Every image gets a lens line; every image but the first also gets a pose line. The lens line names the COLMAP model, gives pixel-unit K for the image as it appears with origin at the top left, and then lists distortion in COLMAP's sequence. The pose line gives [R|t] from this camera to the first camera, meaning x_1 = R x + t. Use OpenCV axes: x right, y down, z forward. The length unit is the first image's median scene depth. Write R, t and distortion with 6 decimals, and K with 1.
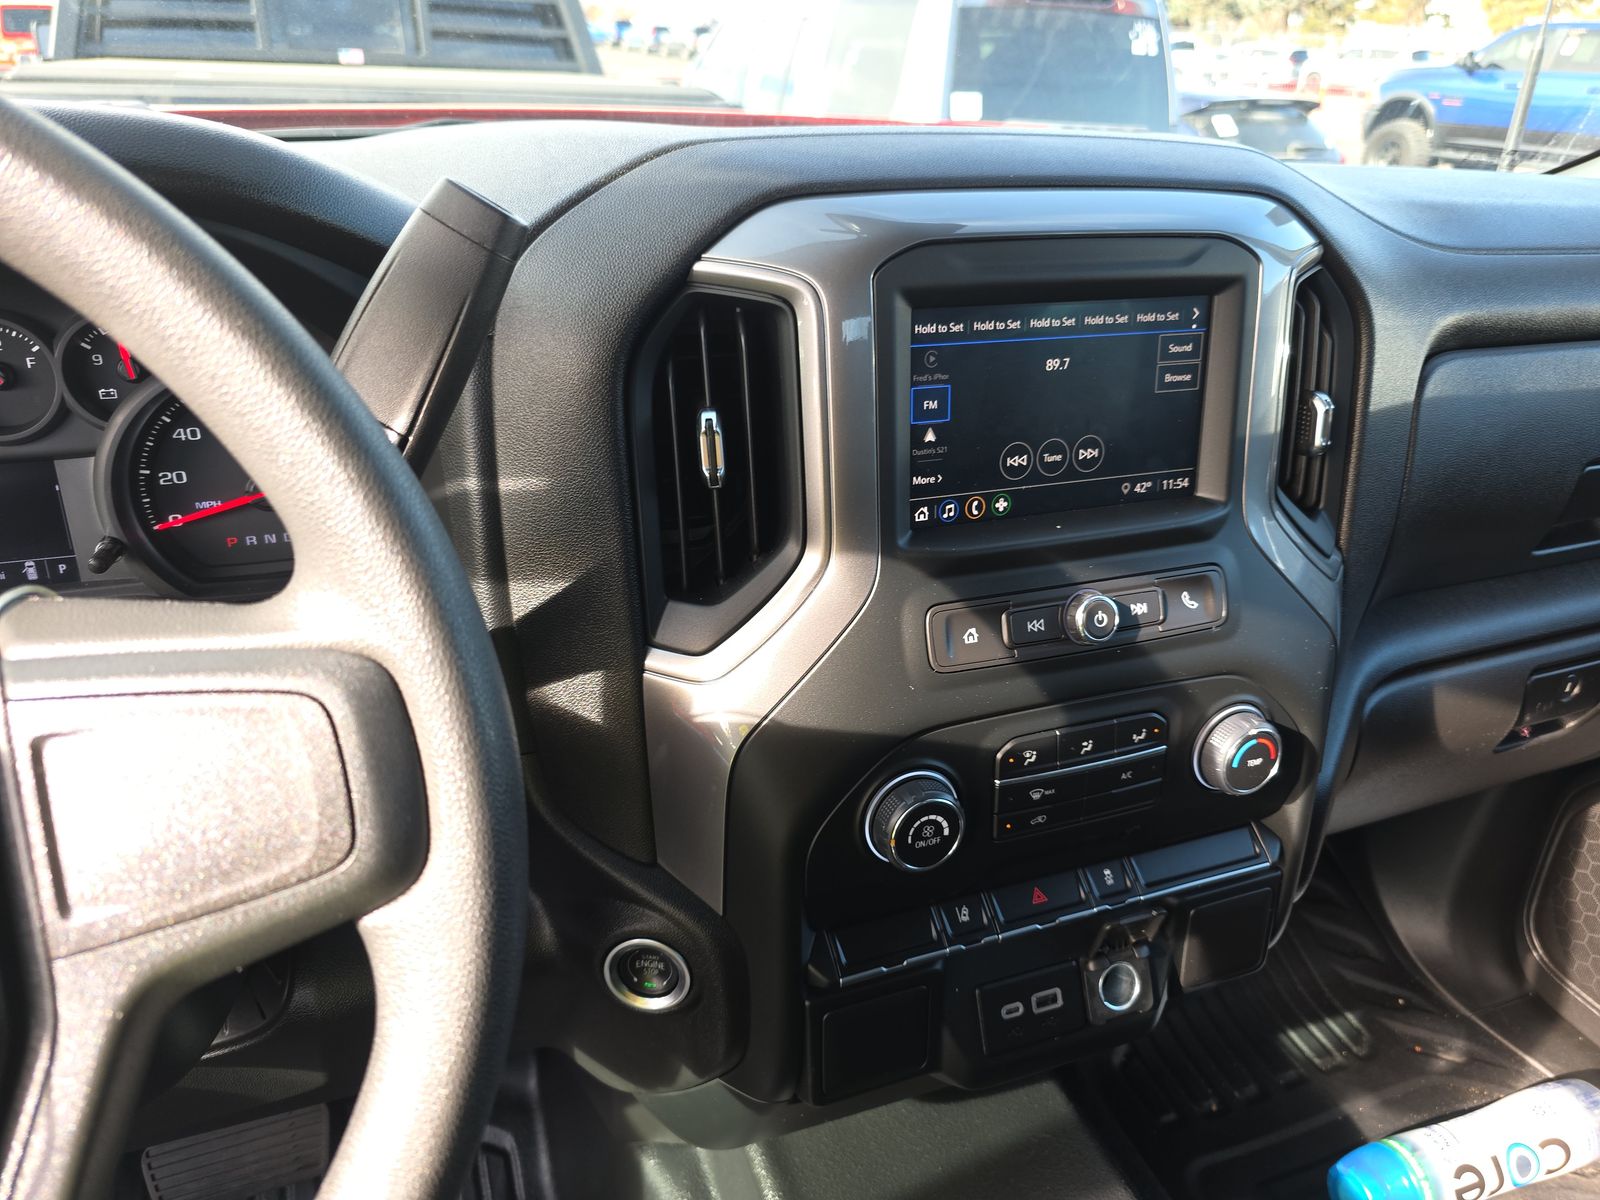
lens RADIAL K [[1069.5, 0, 800.0], [0, 1069.5, 600.0], [0, 0, 1]] dist [0.092439, -0.079078]
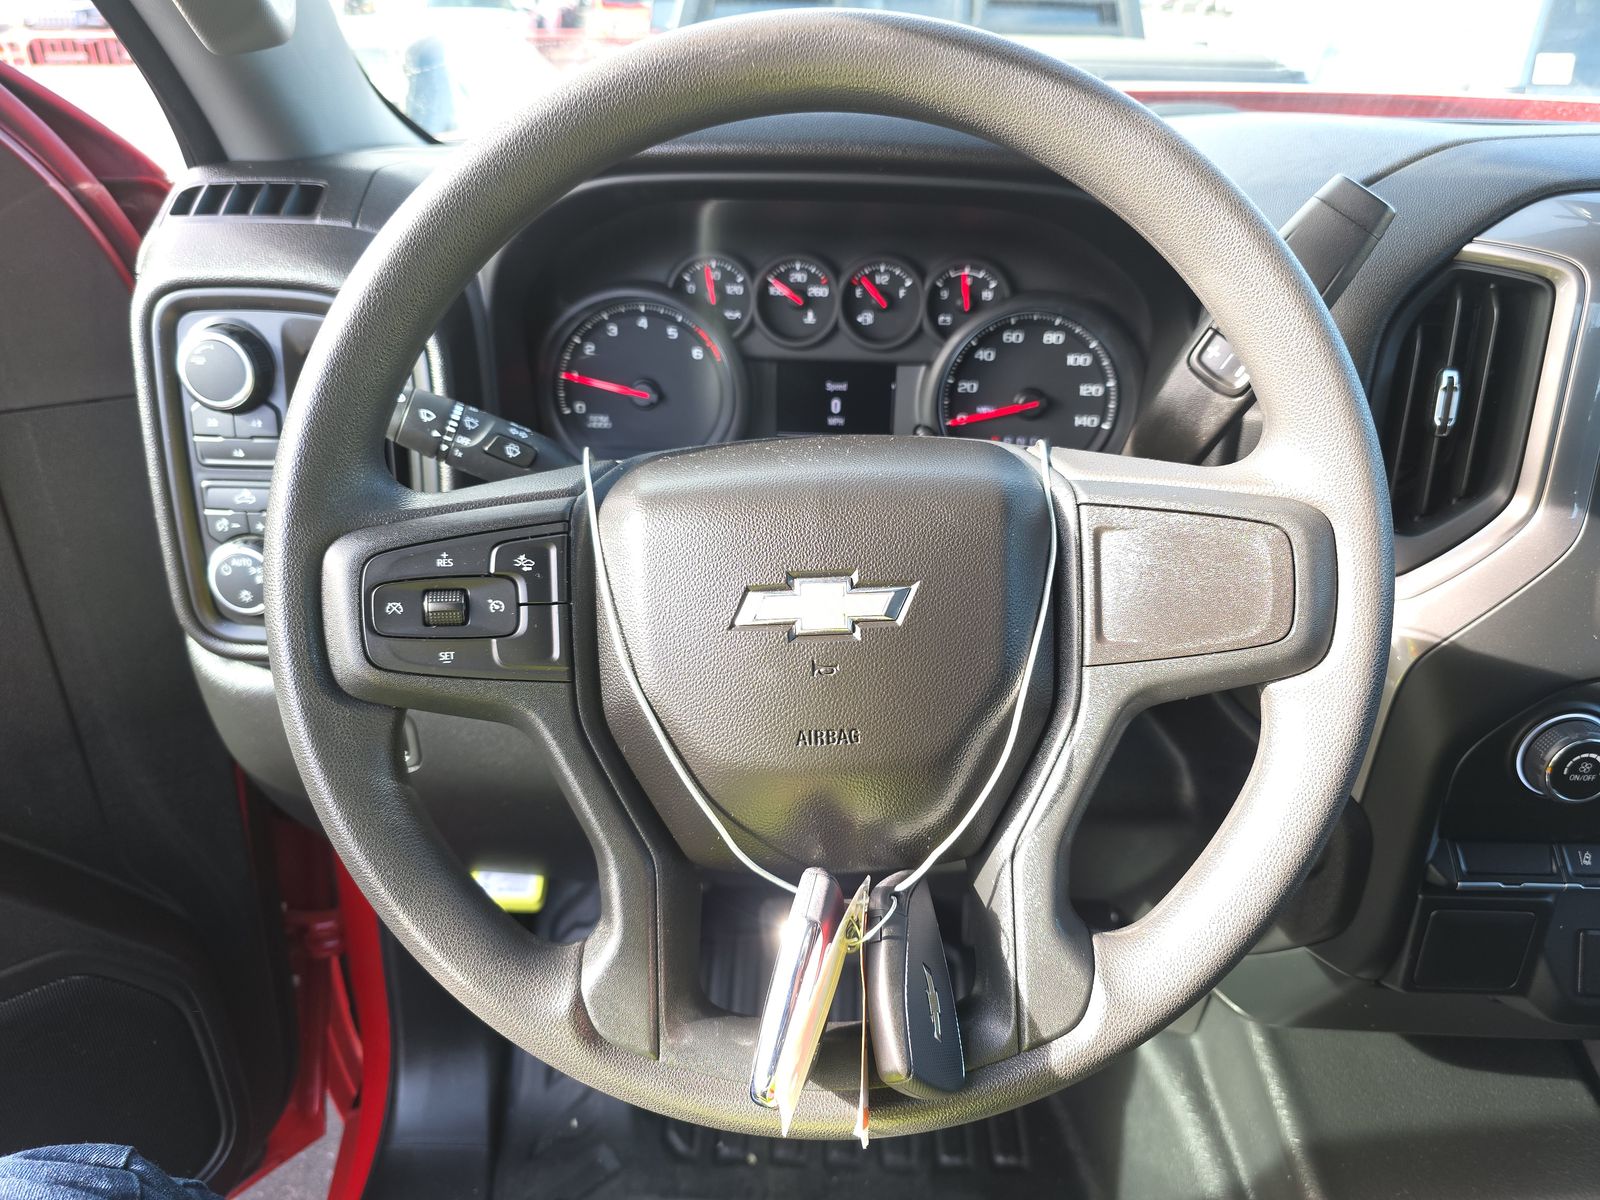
lens RADIAL K [[1109.6, 0, 824.9], [0, 1109.6, 592.7], [0, 0, 1]] dist [0.037386, -0.005688]
pose [[0.936163, 0.160392, -0.312846, -0.284750], [-0.154563, 0.987024, 0.043517, 0.109533], [0.315767, 0.007615, 0.948806, -0.358288]]
